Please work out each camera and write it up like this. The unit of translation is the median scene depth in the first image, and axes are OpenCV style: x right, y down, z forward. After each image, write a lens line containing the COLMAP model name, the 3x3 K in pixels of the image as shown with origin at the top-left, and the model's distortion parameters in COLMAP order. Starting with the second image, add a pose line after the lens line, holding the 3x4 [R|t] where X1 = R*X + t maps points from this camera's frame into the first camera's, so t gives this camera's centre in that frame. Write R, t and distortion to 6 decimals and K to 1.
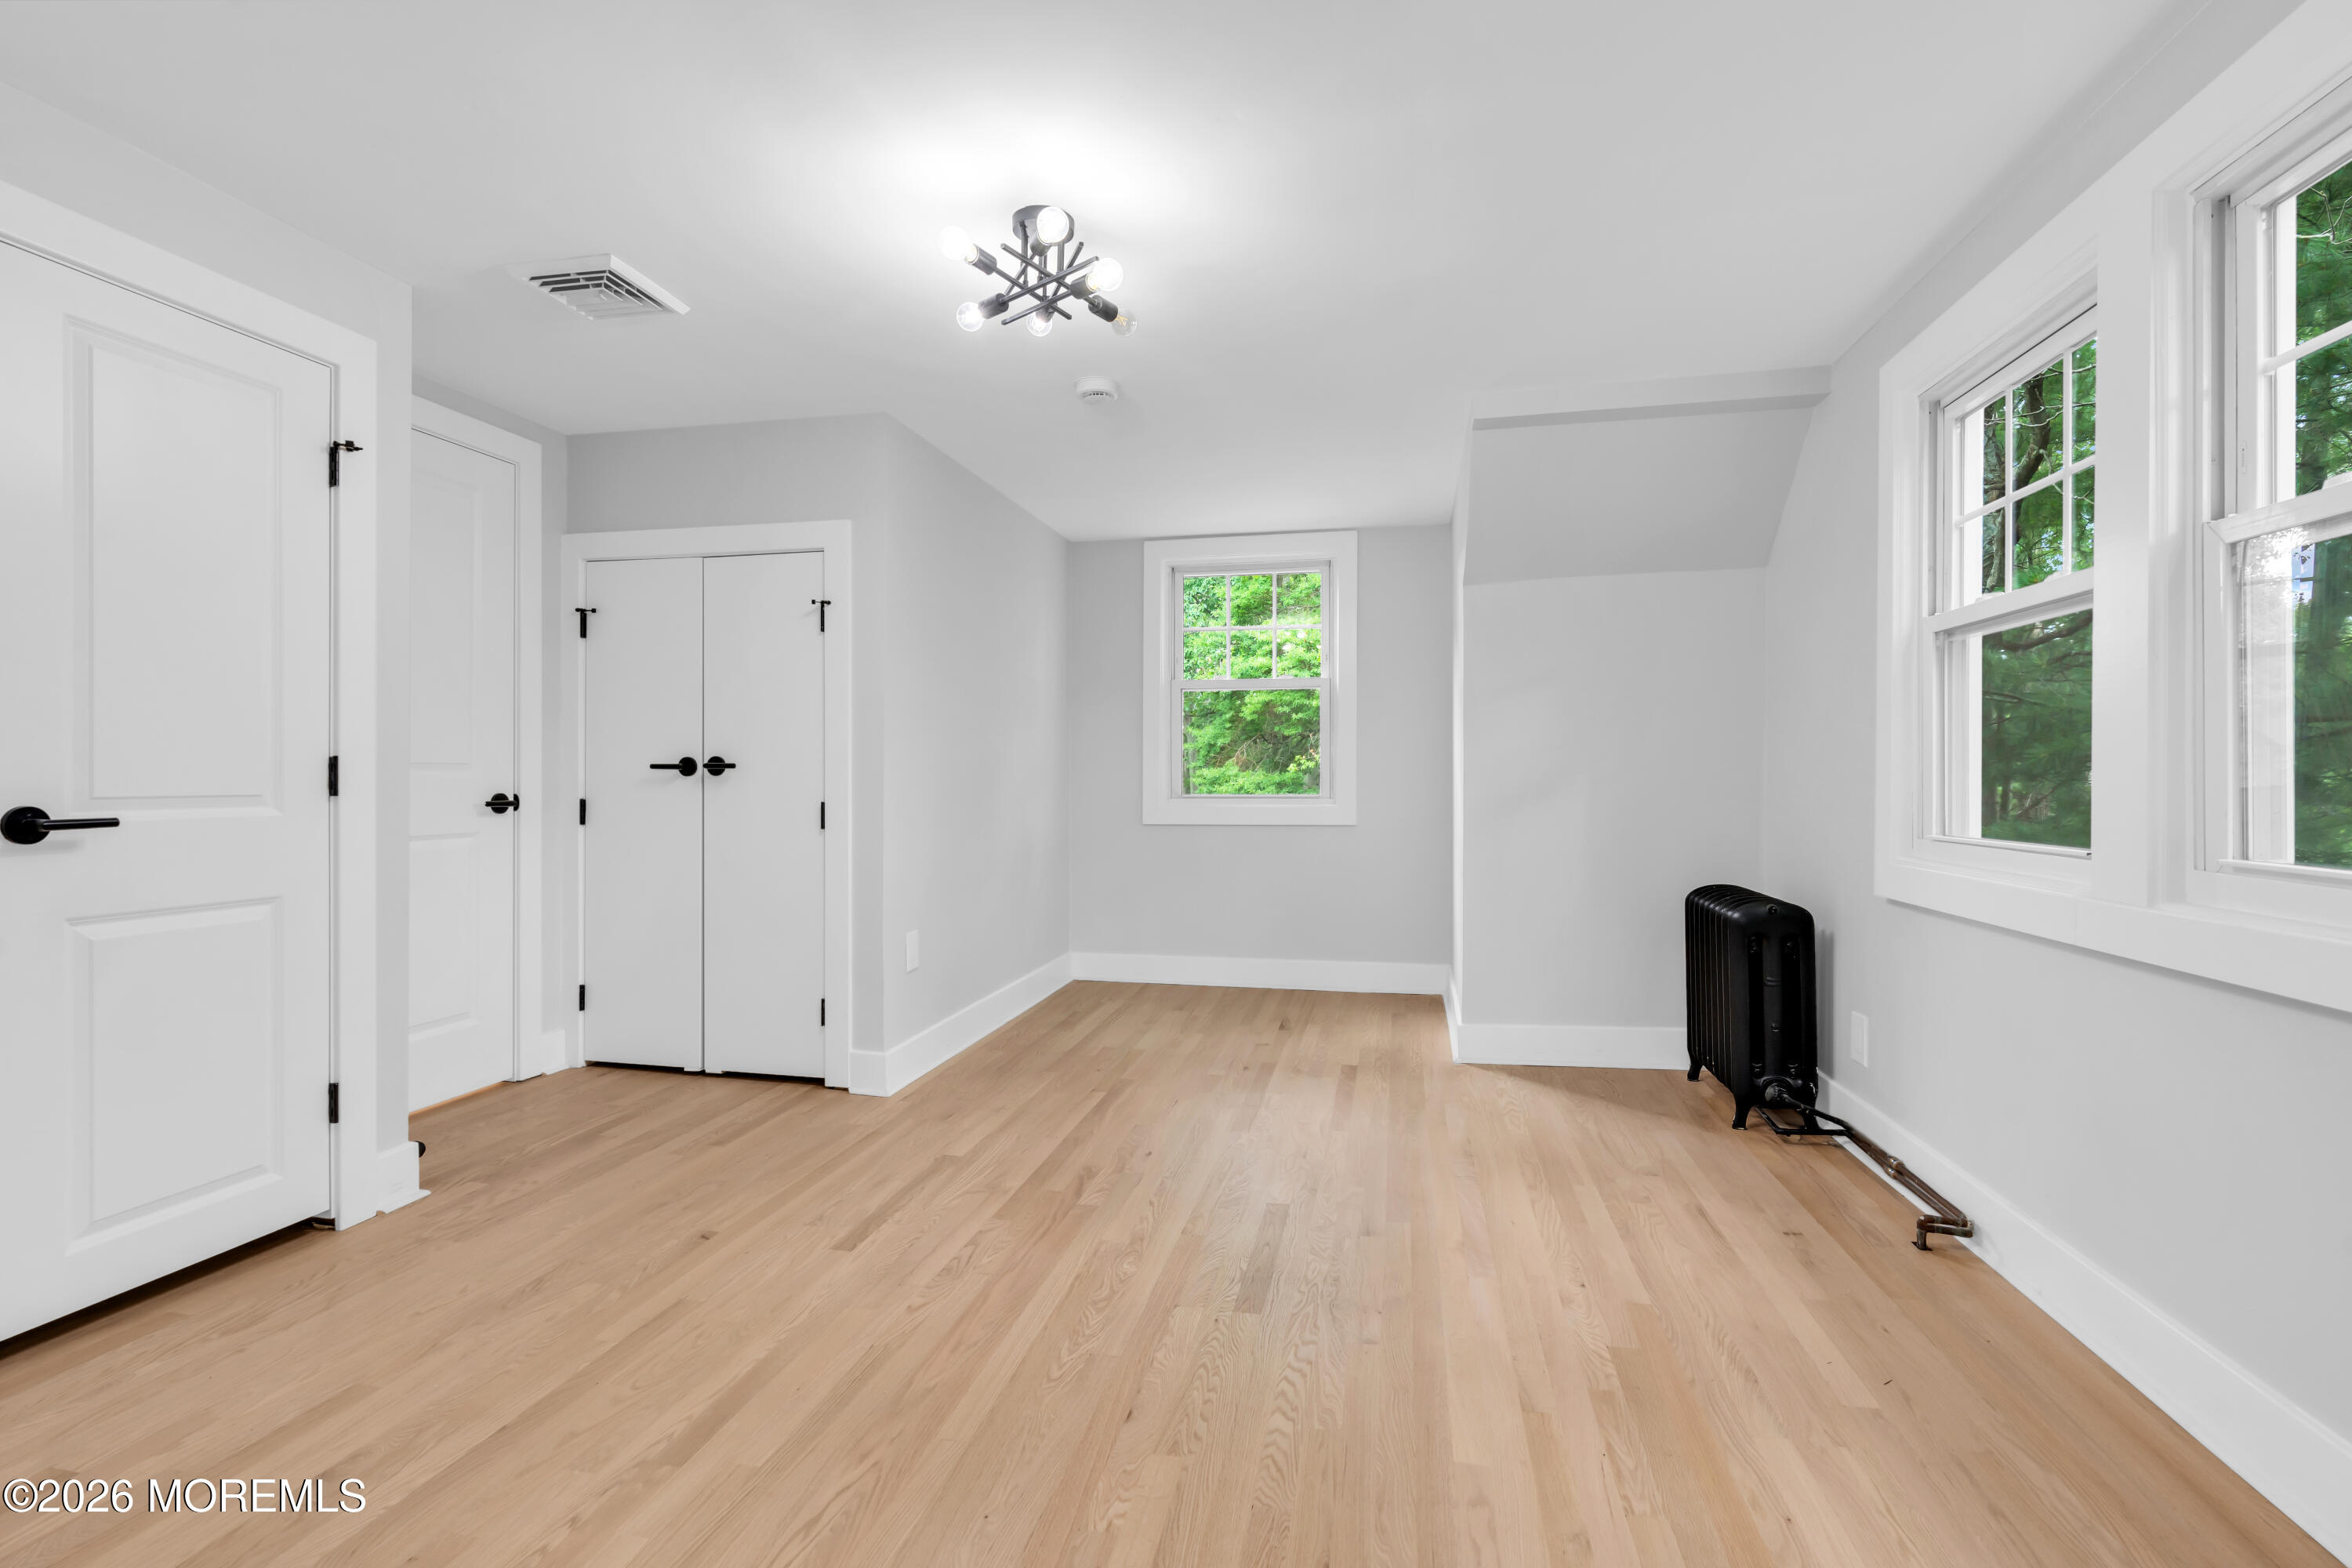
lens RADIAL K [[1051.4, 0, 1171.0], [0, 1051.4, 789.6], [0, 0, 1]] dist [-0.005548, 0.000503]
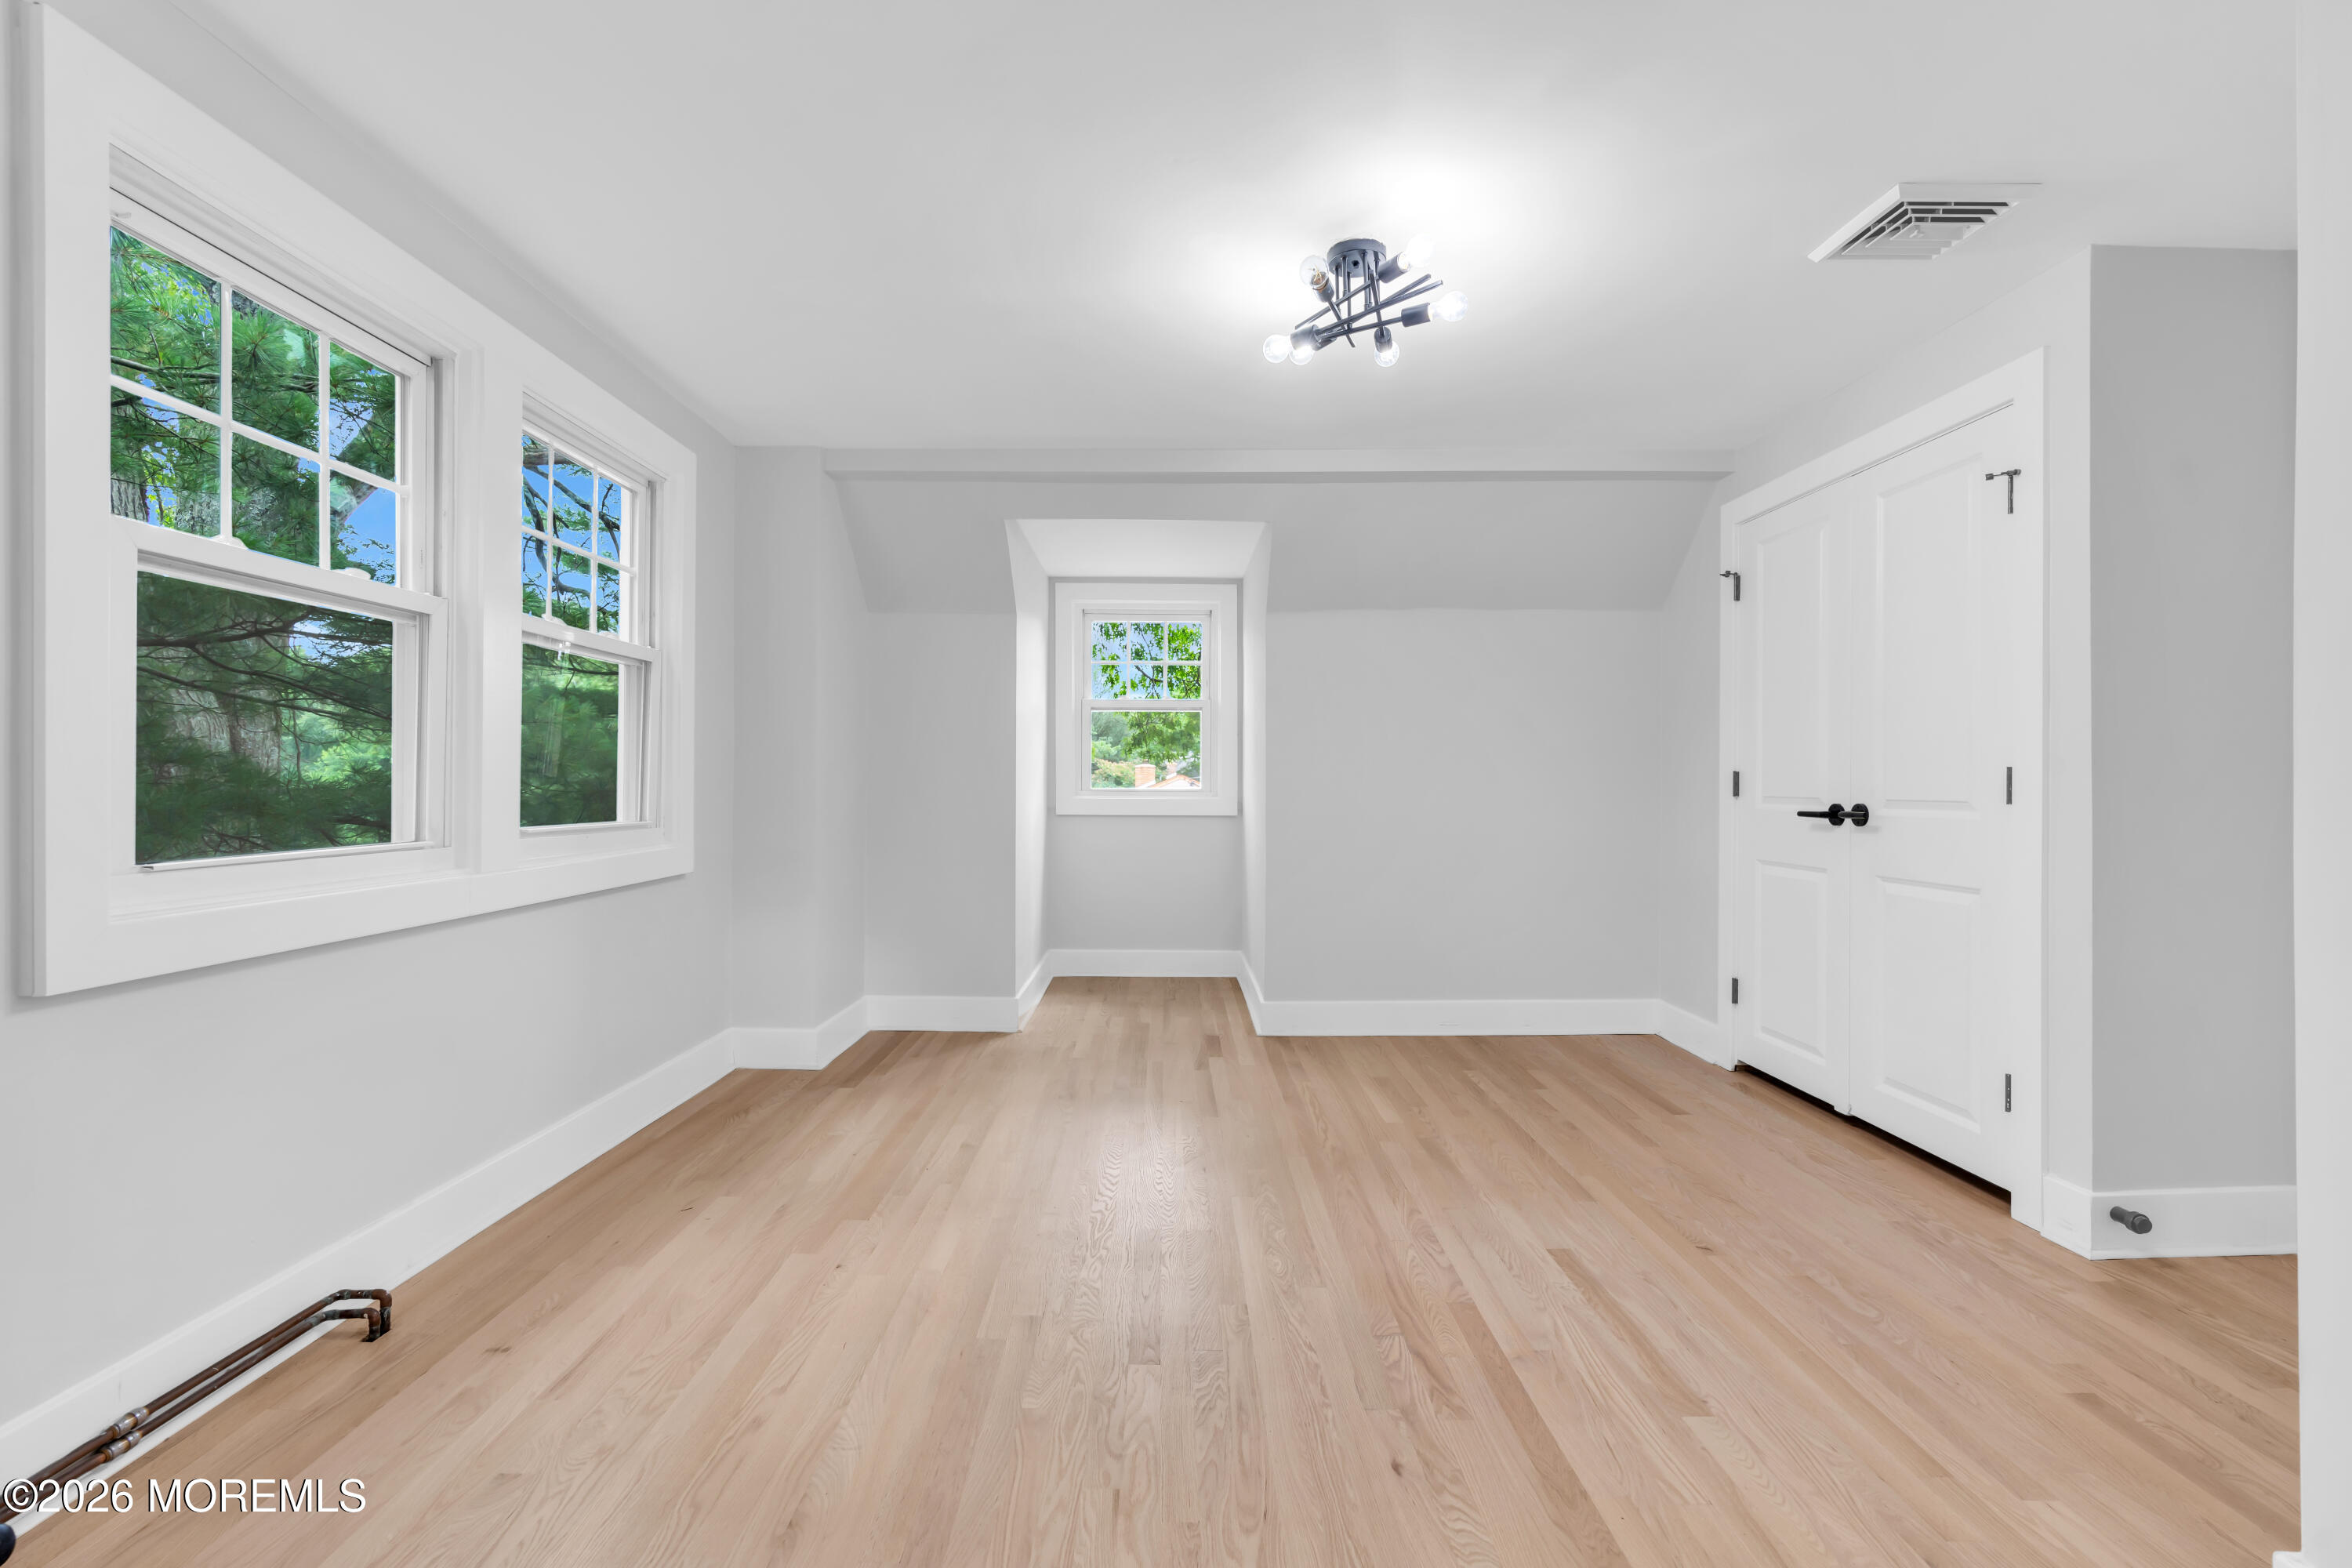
lens RADIAL K [[1051.4, 0, 1171.0], [0, 1051.4, 789.6], [0, 0, 1]] dist [-0.005548, 0.000503]
pose [[-0.976640, -0.005146, -0.214819, 0.267258], [-0.009127, 0.999804, 0.017544, -0.020012], [0.214687, 0.019095, -0.976496, 1.876838]]
